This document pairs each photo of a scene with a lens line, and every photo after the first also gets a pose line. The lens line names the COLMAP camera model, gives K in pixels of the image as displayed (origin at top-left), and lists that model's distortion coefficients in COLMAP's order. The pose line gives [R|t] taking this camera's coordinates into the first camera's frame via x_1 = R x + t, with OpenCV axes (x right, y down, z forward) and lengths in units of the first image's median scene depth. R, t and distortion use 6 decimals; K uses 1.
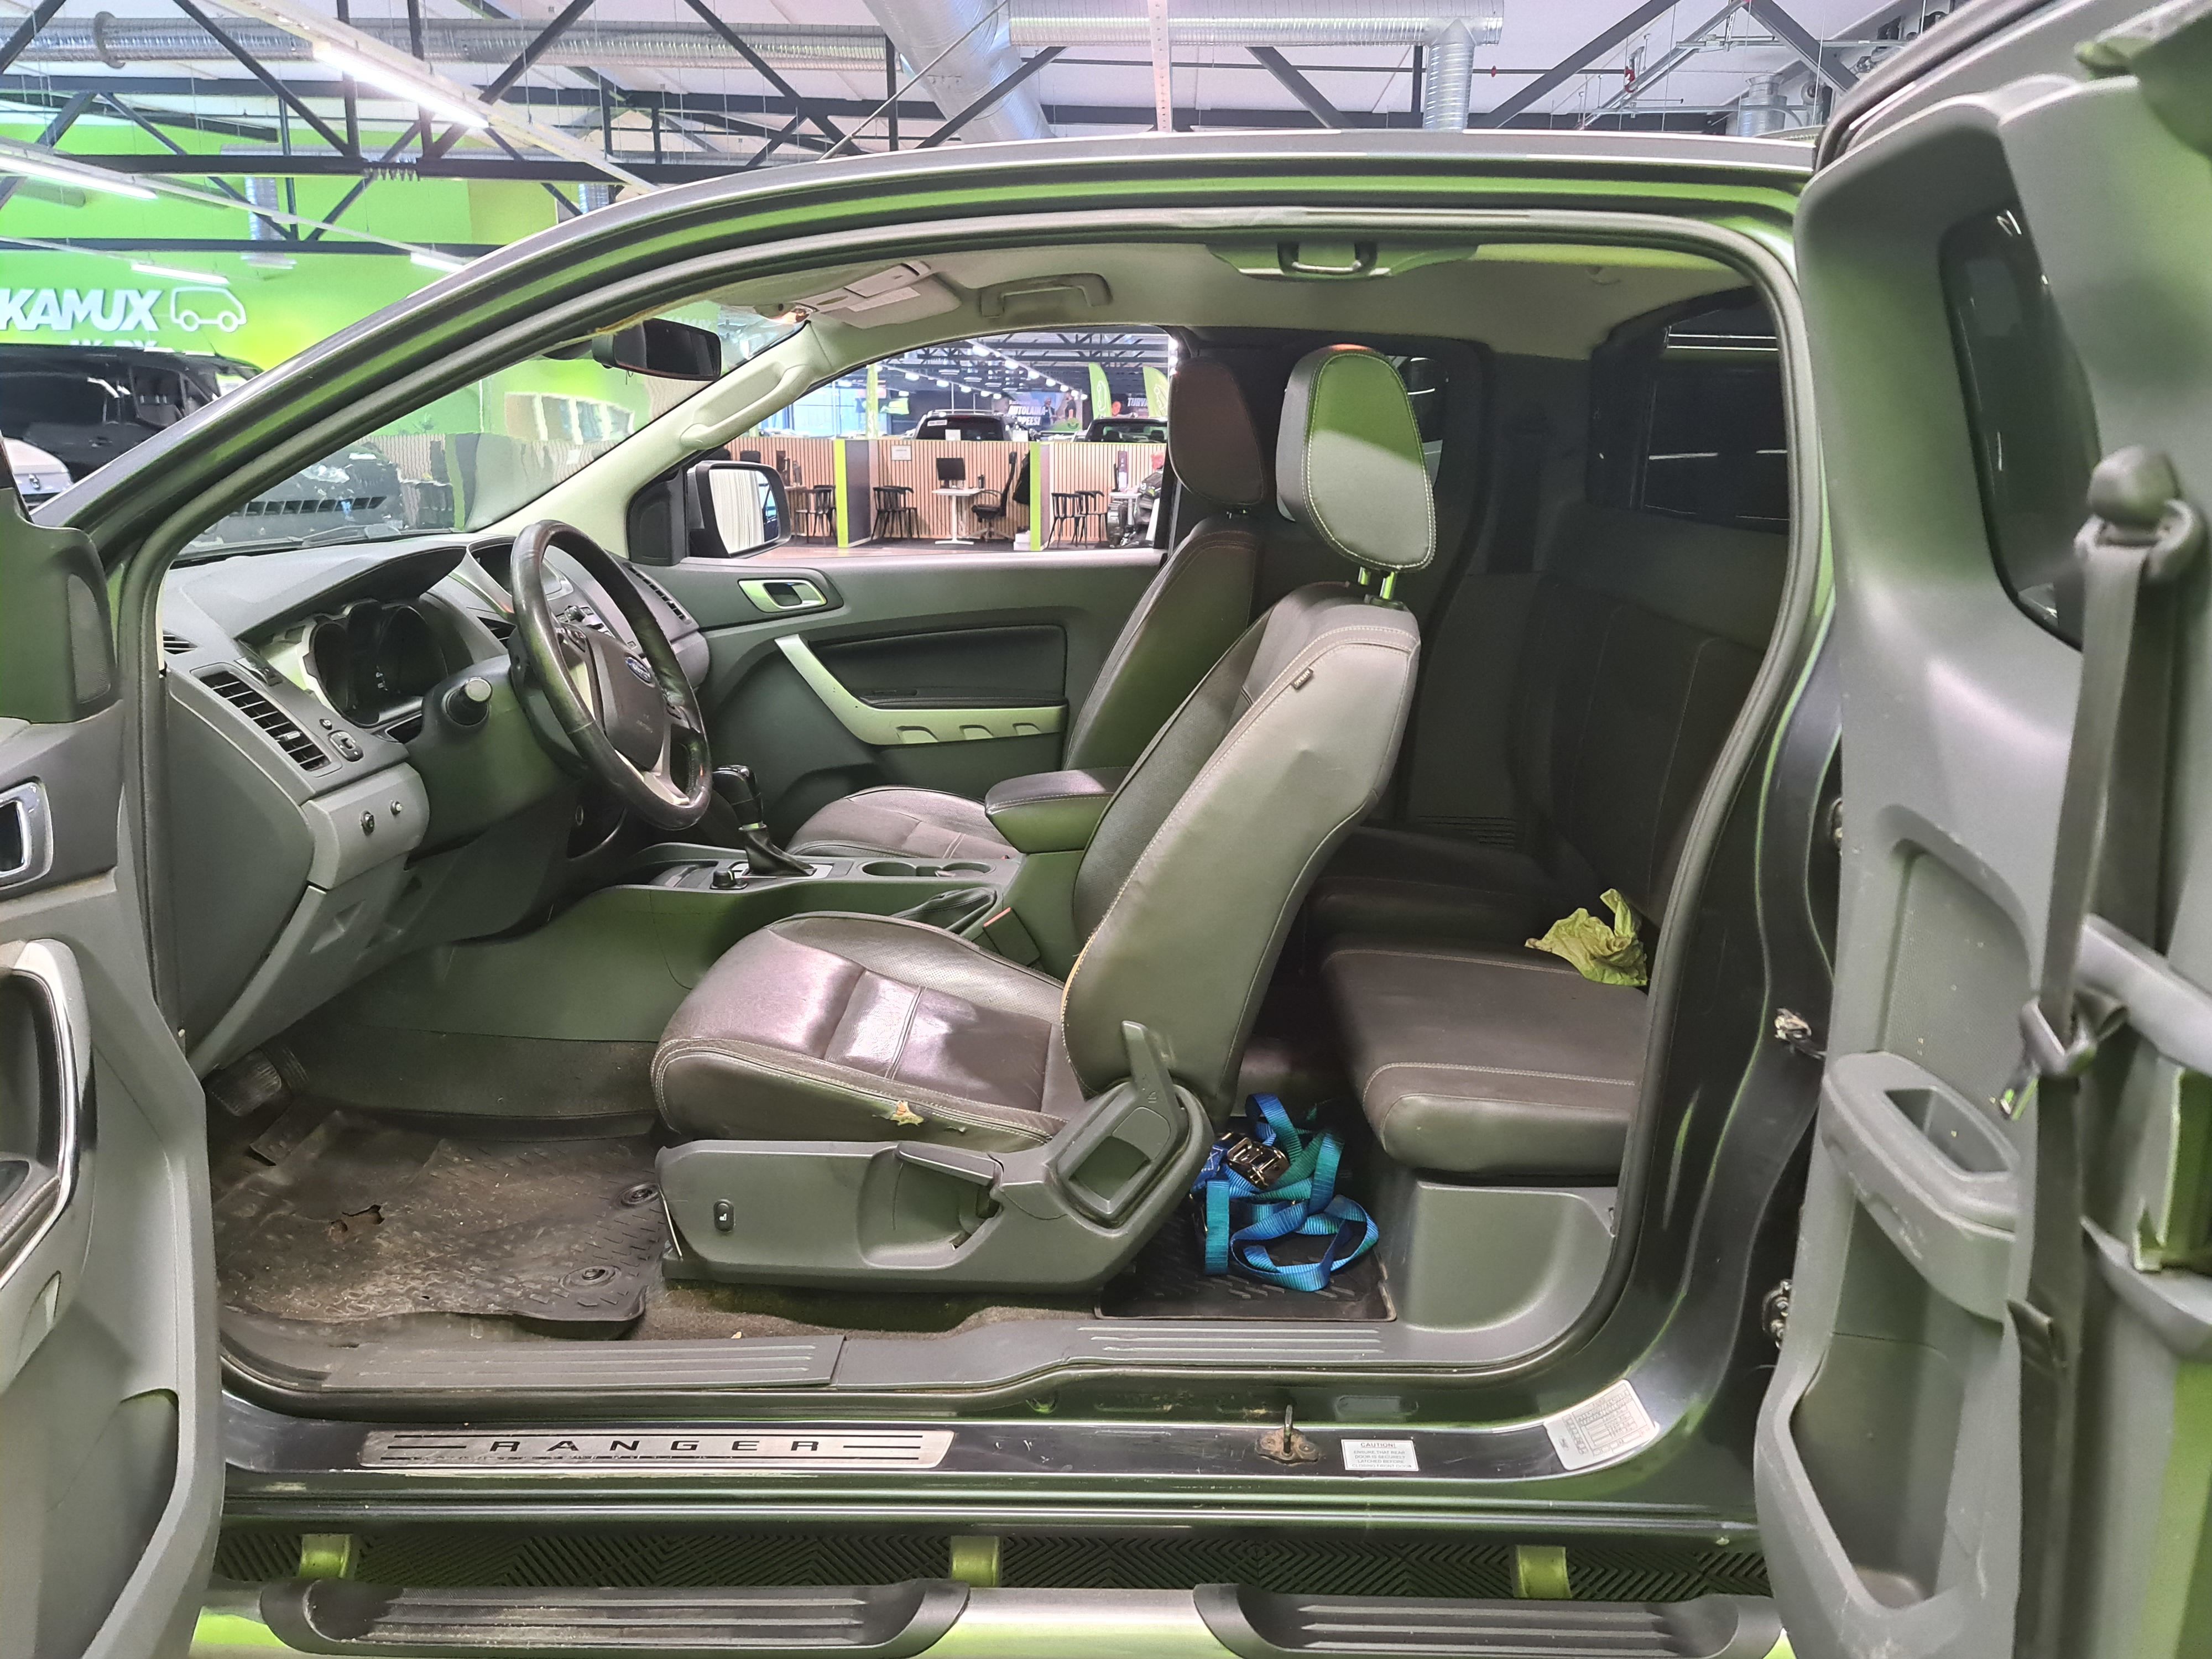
lens RADIAL K [[1624.4, 0, 1102.0], [0, 1624.4, 831.9], [0, 0, 1]] dist [0.068769, -0.010461]
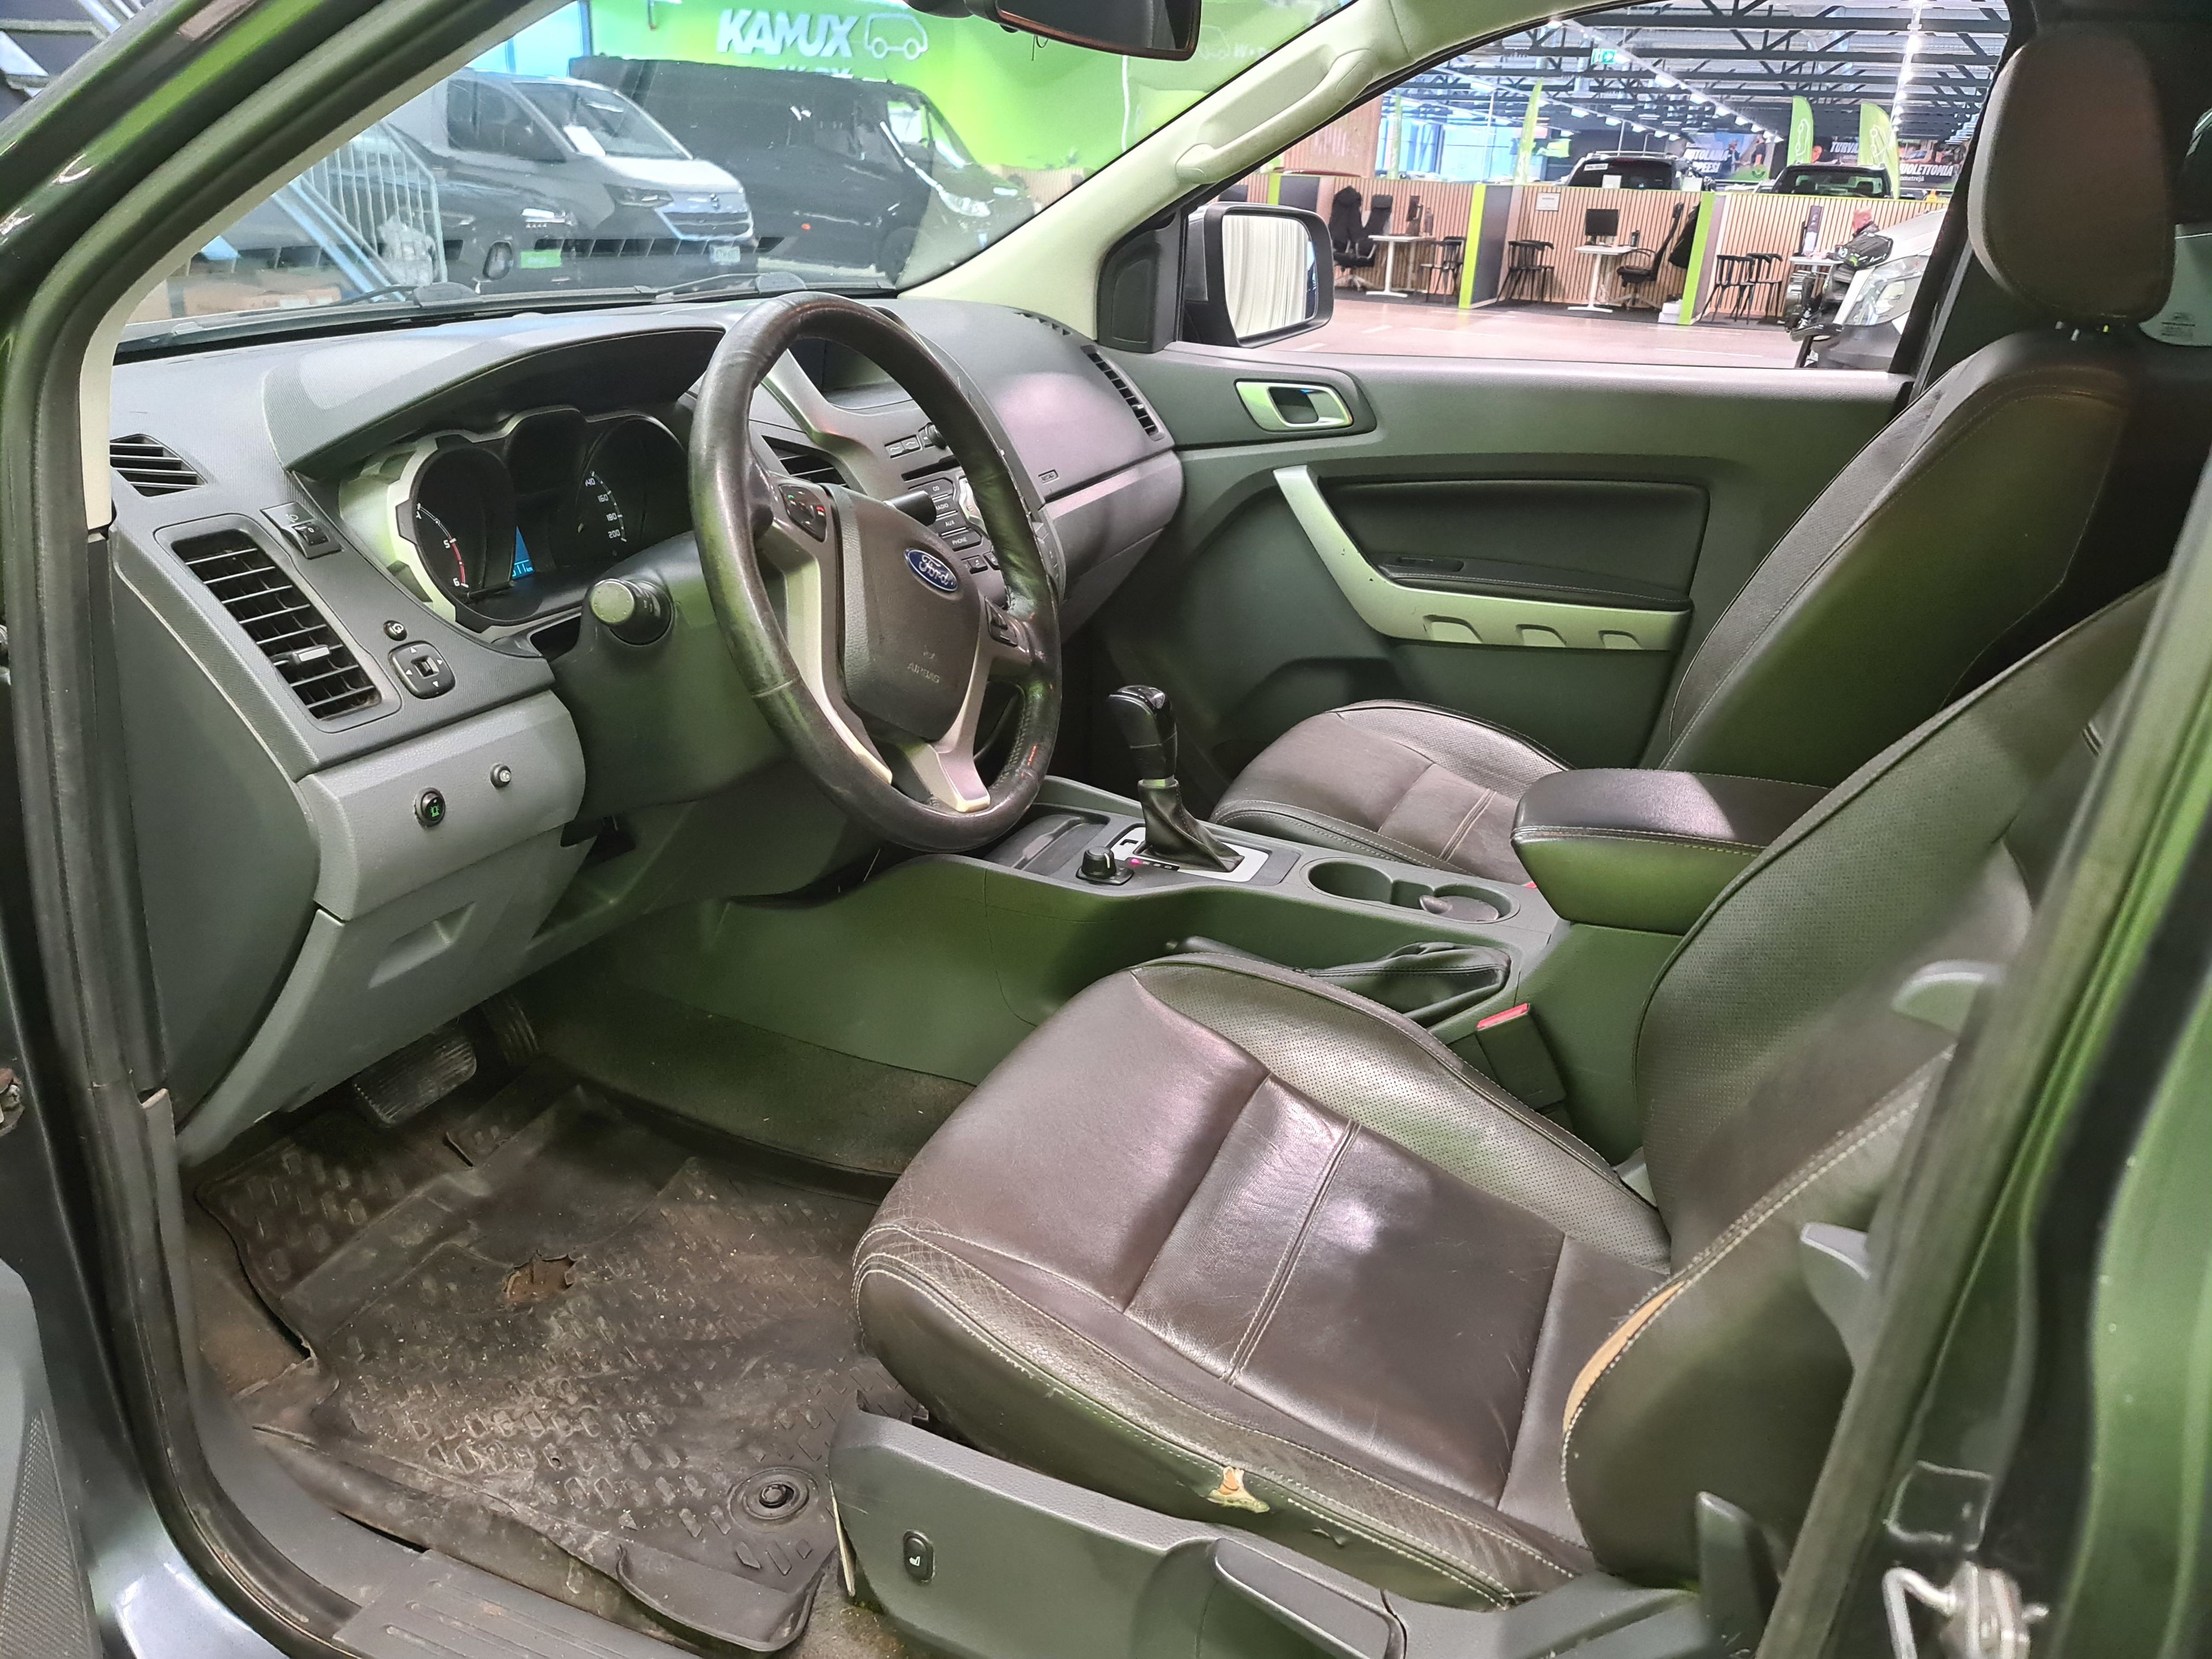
lens RADIAL K [[1624.4, 0, 1114.6], [0, 1624.4, 843.7], [0, 0, 1]] dist [0.068769, -0.010461]
pose [[0.934307, 0.166437, -0.315230, -0.014229], [-0.118936, 0.979183, 0.164482, -0.067850], [0.336044, -0.116185, 0.934653, 0.296250]]
